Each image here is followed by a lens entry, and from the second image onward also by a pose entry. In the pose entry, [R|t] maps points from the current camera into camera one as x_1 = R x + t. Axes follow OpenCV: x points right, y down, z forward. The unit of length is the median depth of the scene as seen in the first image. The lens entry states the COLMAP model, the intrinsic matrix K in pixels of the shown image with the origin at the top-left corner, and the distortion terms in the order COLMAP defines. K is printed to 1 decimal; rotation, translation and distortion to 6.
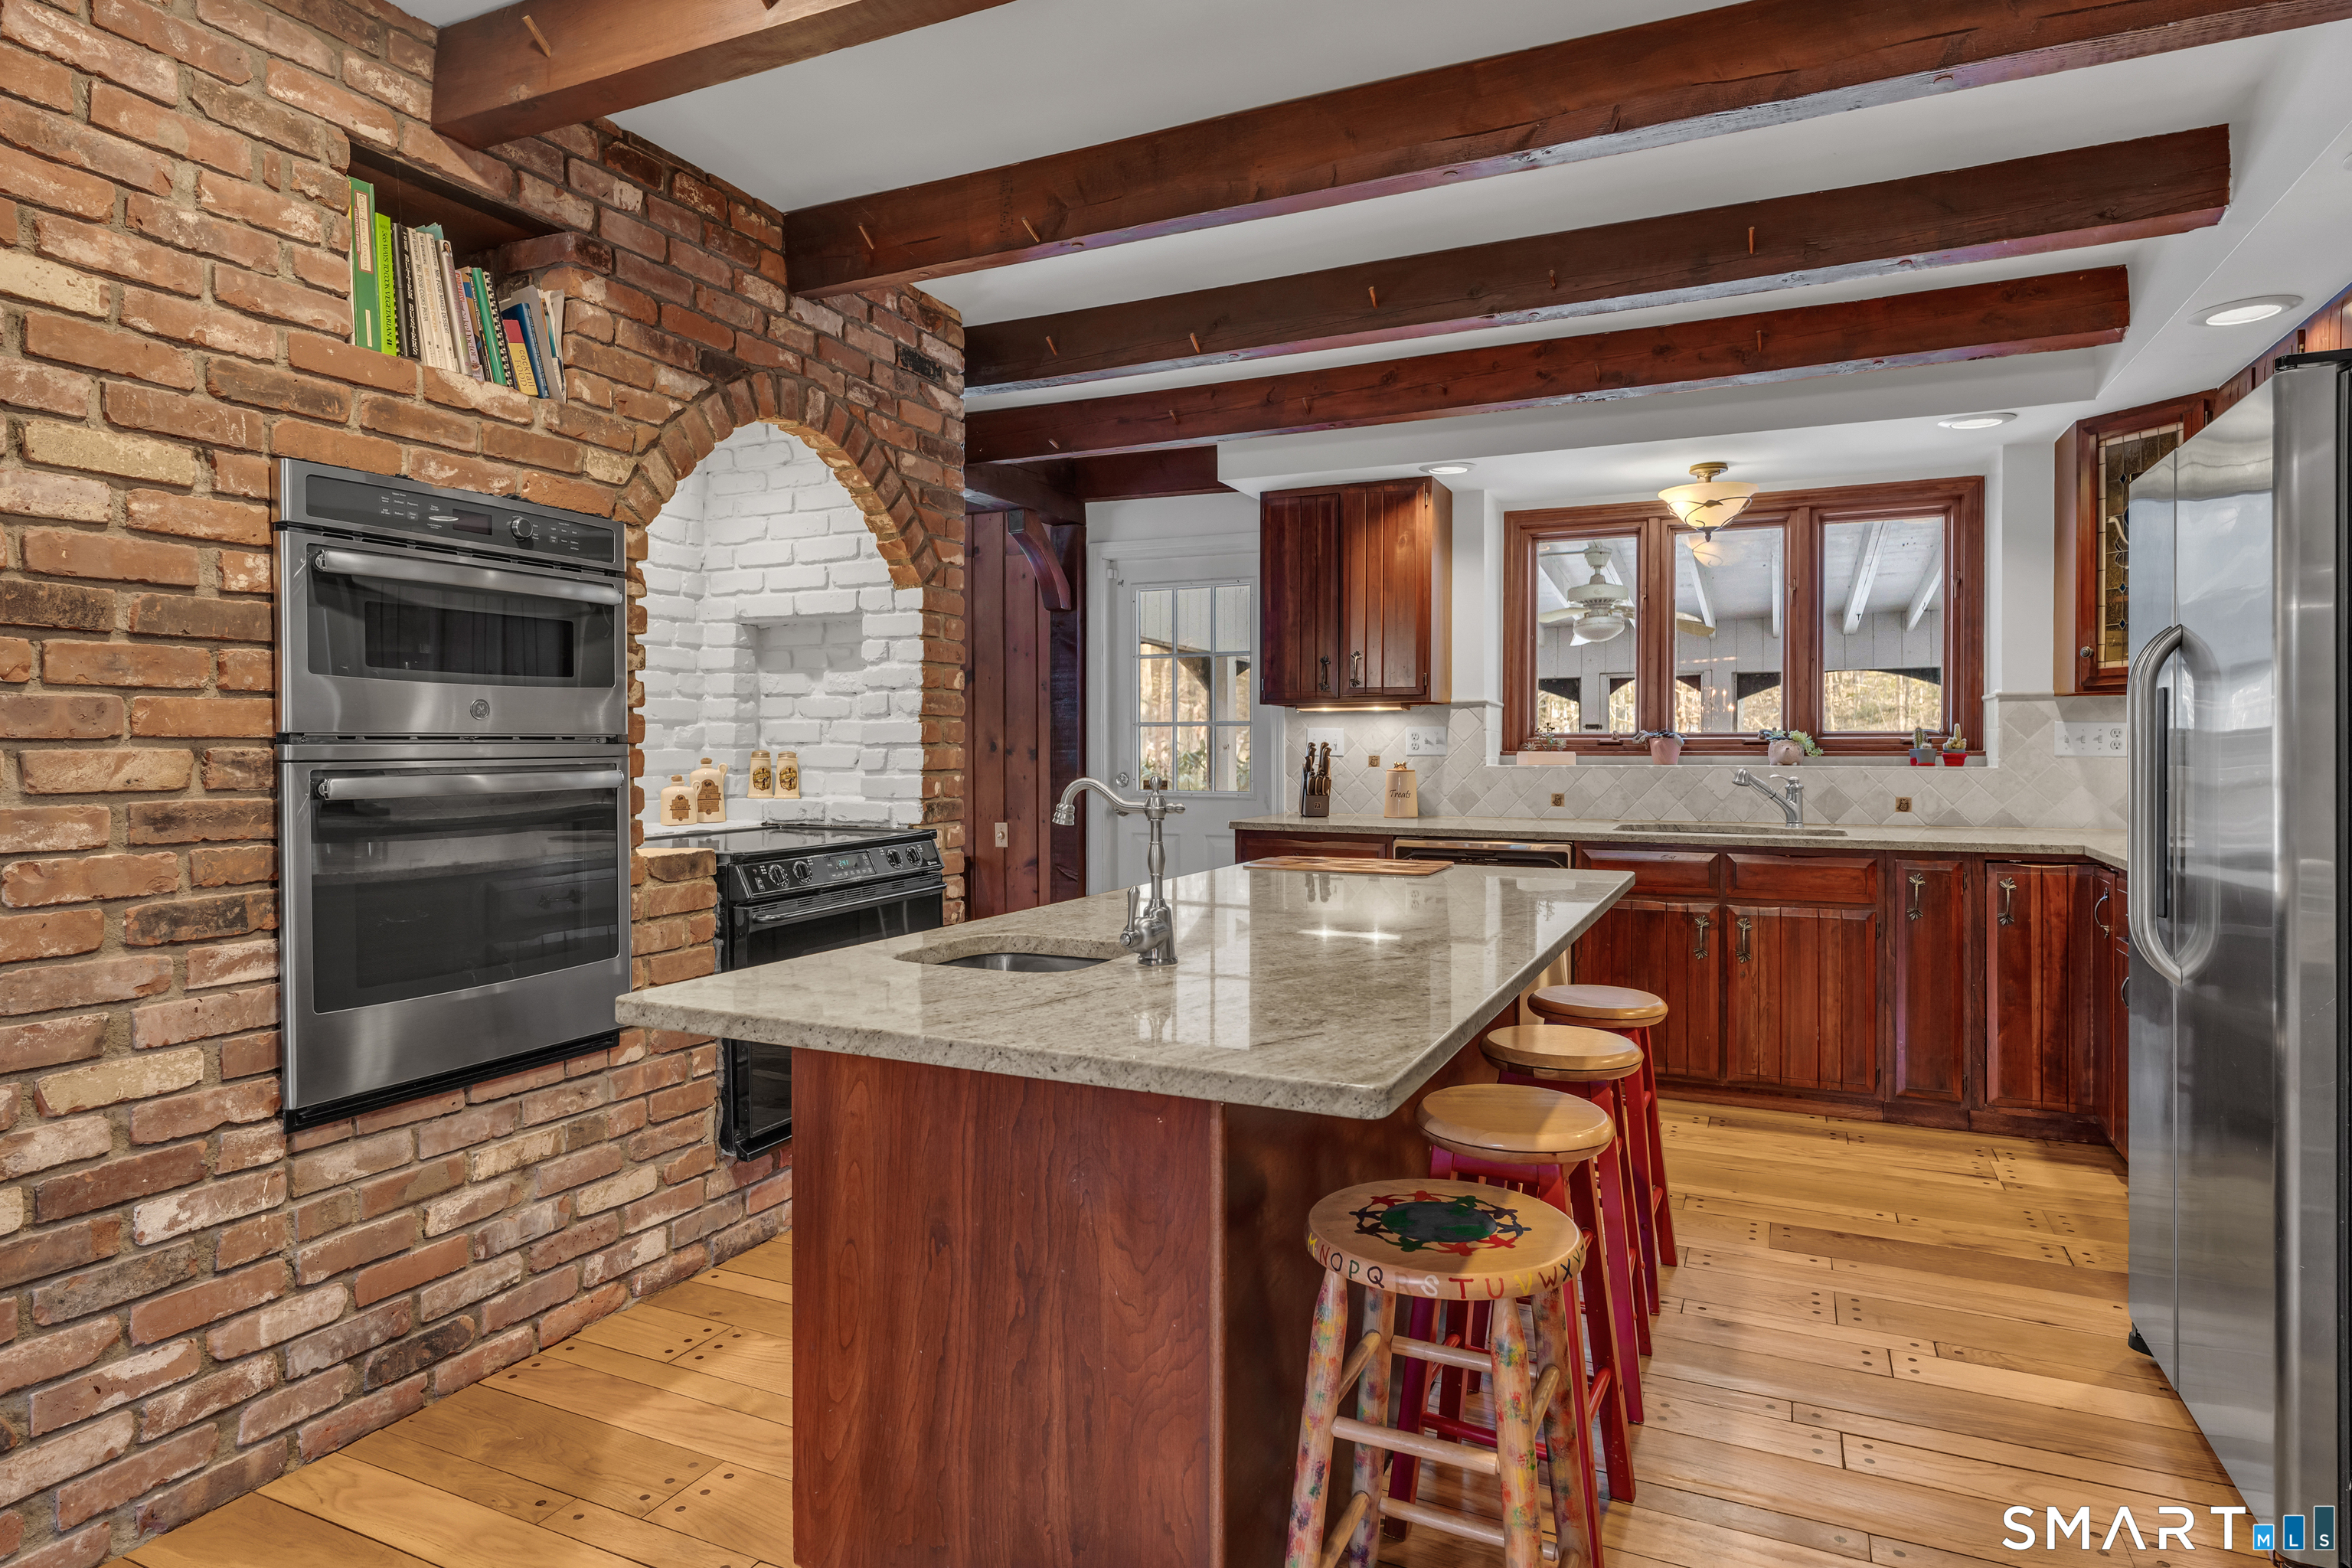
lens RADIAL K [[1307.8, 0, 1176.9], [0, 1307.8, 761.2], [0, 0, 1]] dist [-0.000176, 0.000360]
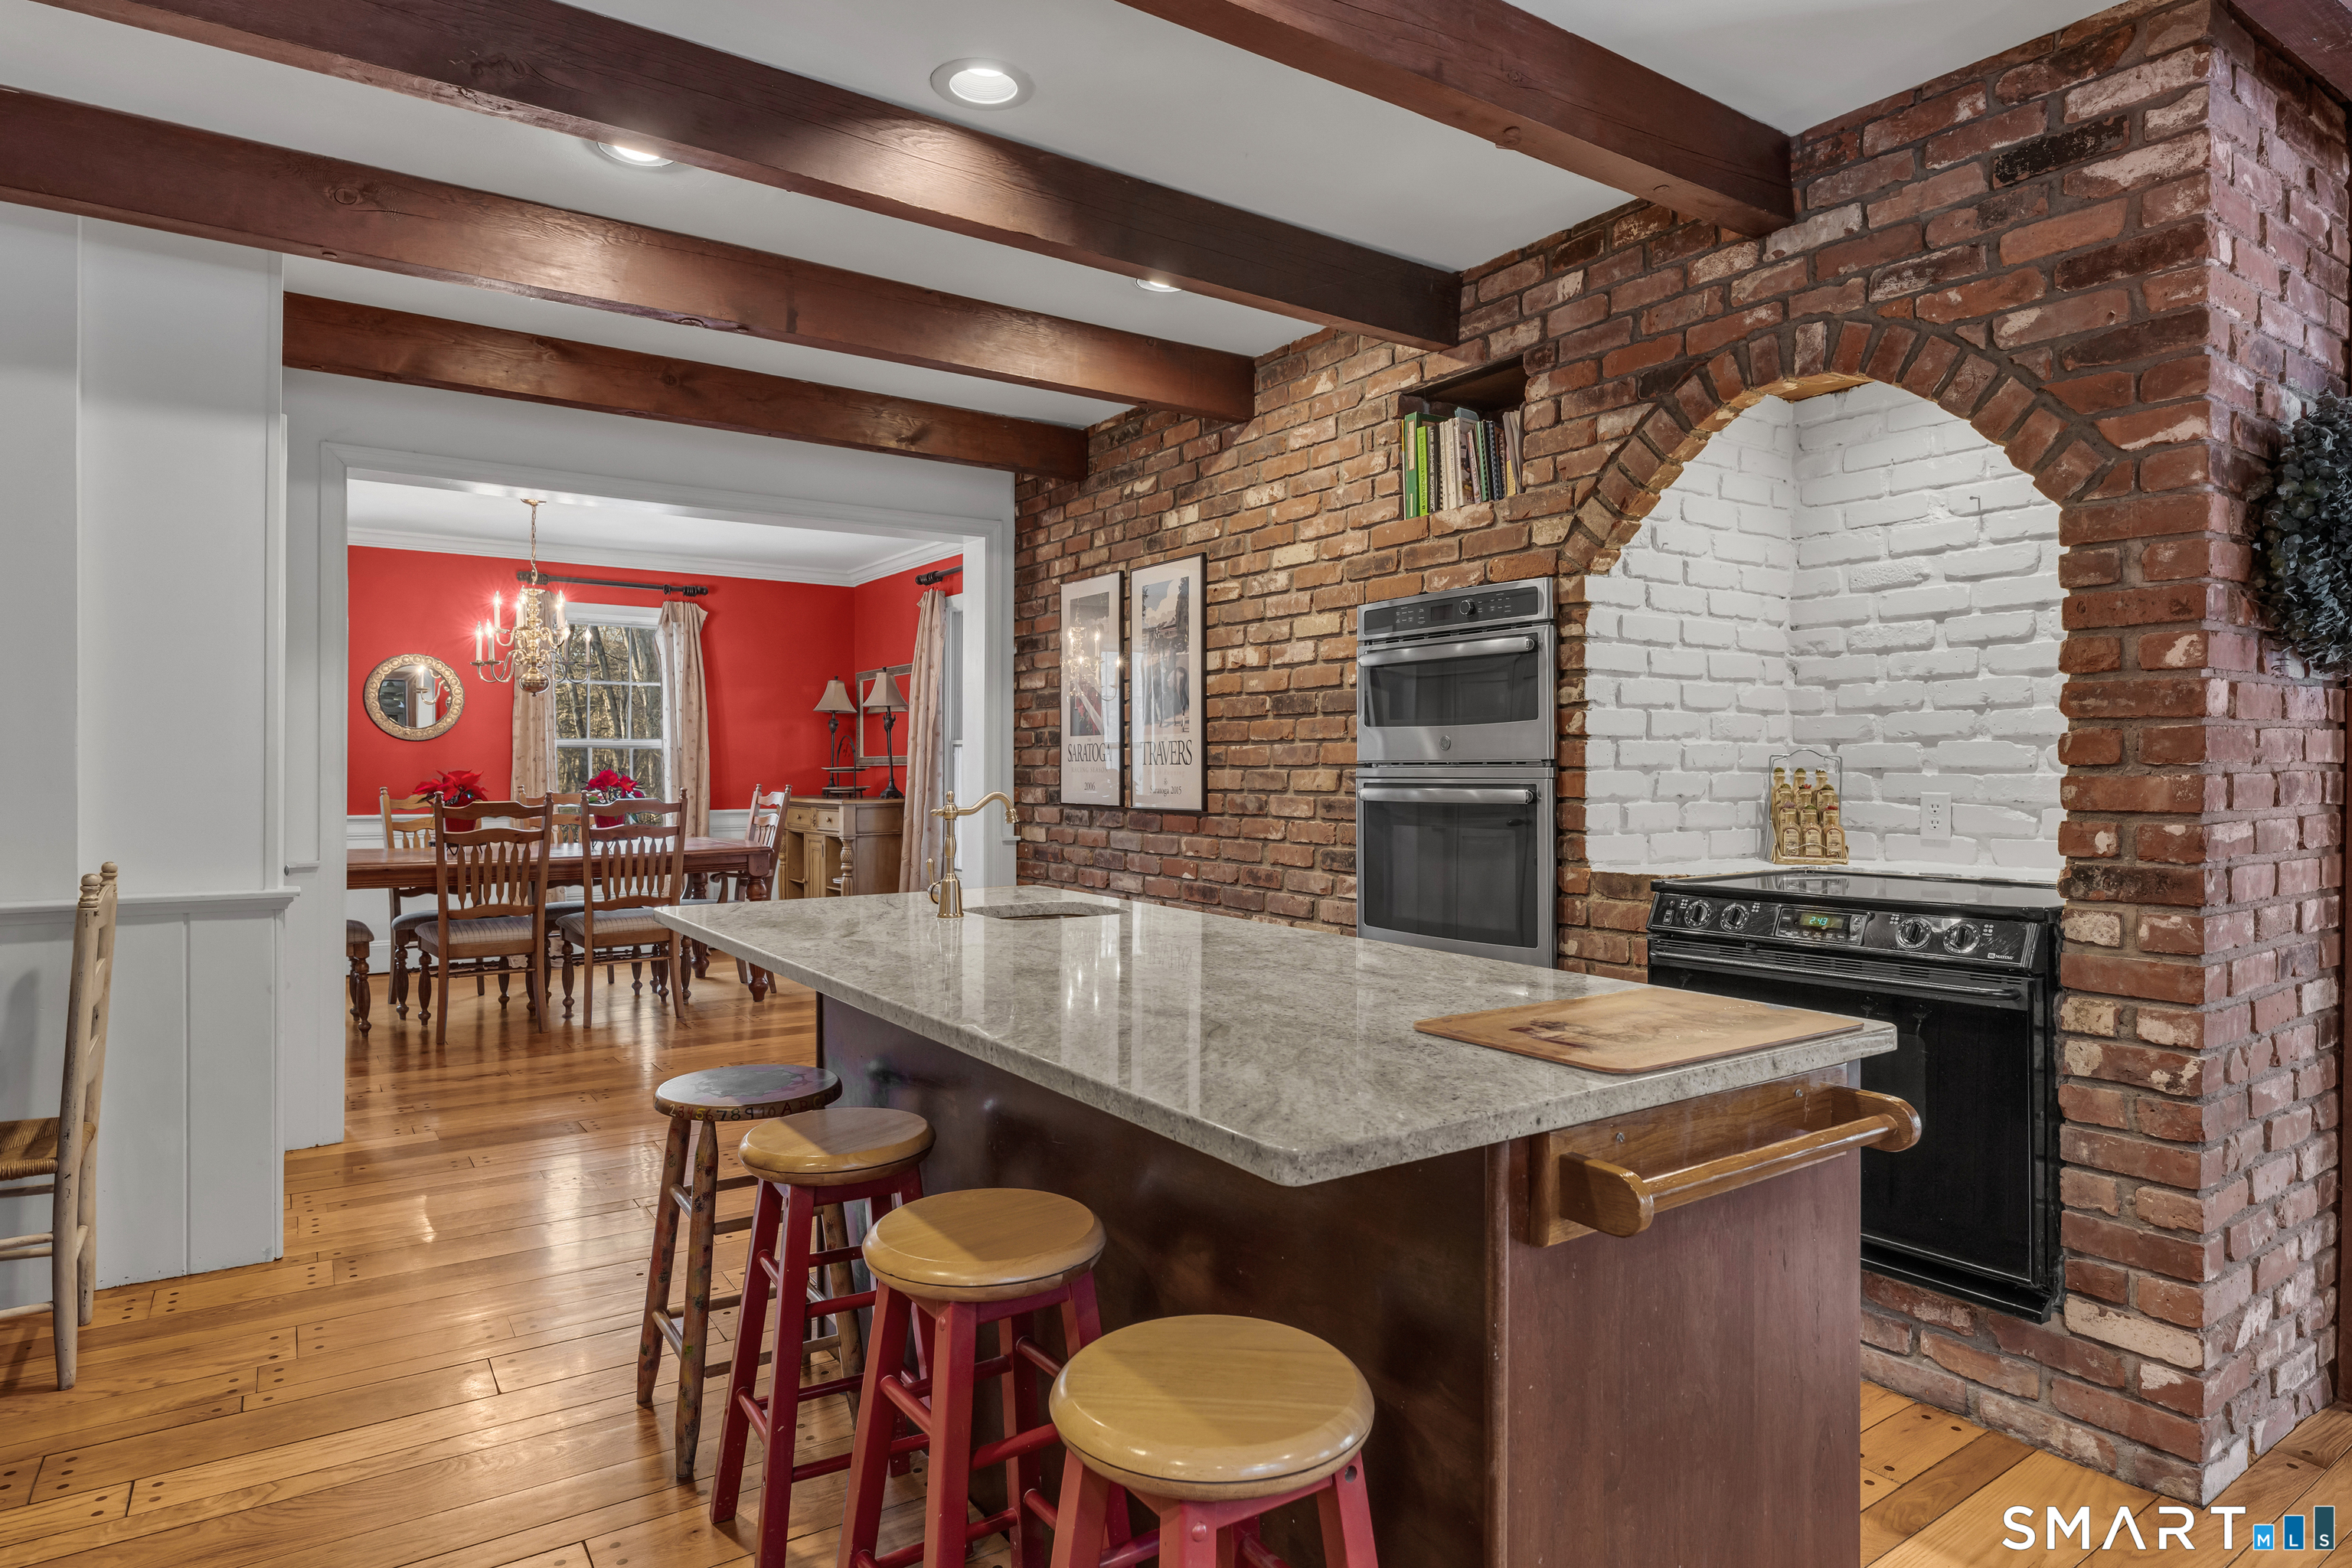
lens RADIAL K [[1307.8, 0, 1150.3], [0, 1307.8, 765.7], [0, 0, 1]] dist [-0.000176, 0.000360]
pose [[-0.523735, -0.002170, -0.851878, 0.757431], [-0.011593, 0.999922, 0.004580, -0.016055], [0.851802, 0.012274, -0.523720, 1.323557]]
